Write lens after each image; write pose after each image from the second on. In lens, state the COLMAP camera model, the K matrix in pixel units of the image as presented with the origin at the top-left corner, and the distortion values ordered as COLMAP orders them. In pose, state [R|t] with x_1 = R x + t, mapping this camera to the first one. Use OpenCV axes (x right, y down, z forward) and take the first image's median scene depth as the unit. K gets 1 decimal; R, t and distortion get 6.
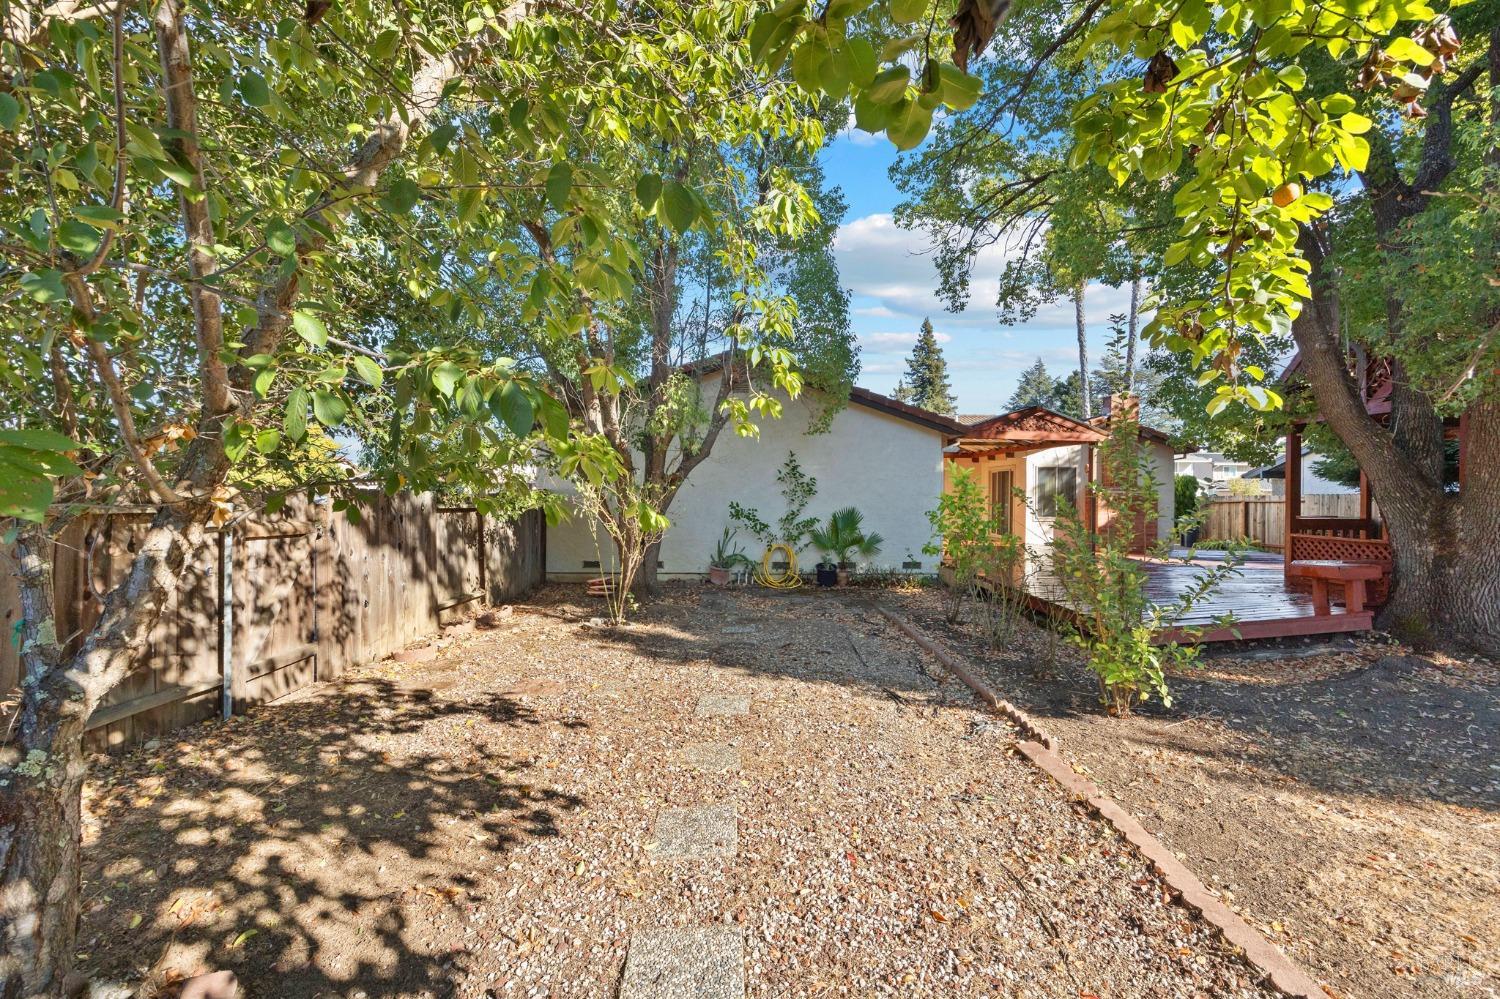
lens RADIAL K [[609.0, 0, 750.0], [0, 609.0, 499.5], [0, 0, 1]] dist [-0.002917, 0.000167]
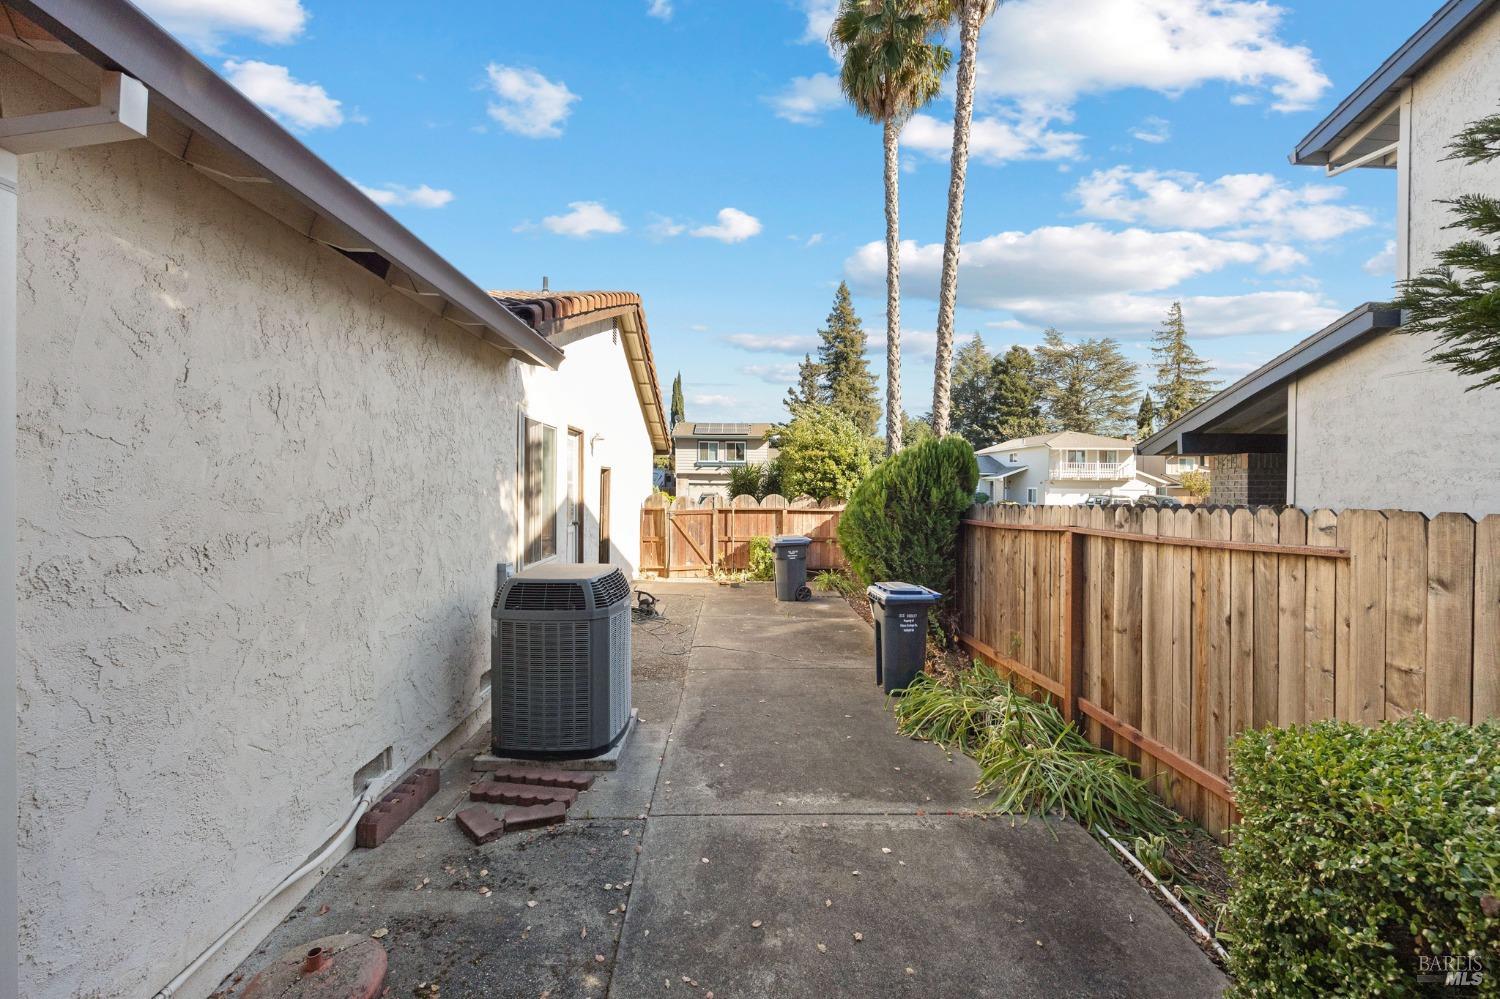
lens RADIAL K [[609.0, 0, 750.0], [0, 609.0, 499.5], [0, 0, 1]] dist [-0.002917, 0.000167]
pose [[0.999537, 0.002836, 0.030287, 3.196685], [-0.003101, 0.999957, 0.008708, -0.054336], [-0.030261, -0.008798, 0.999503, 3.588684]]
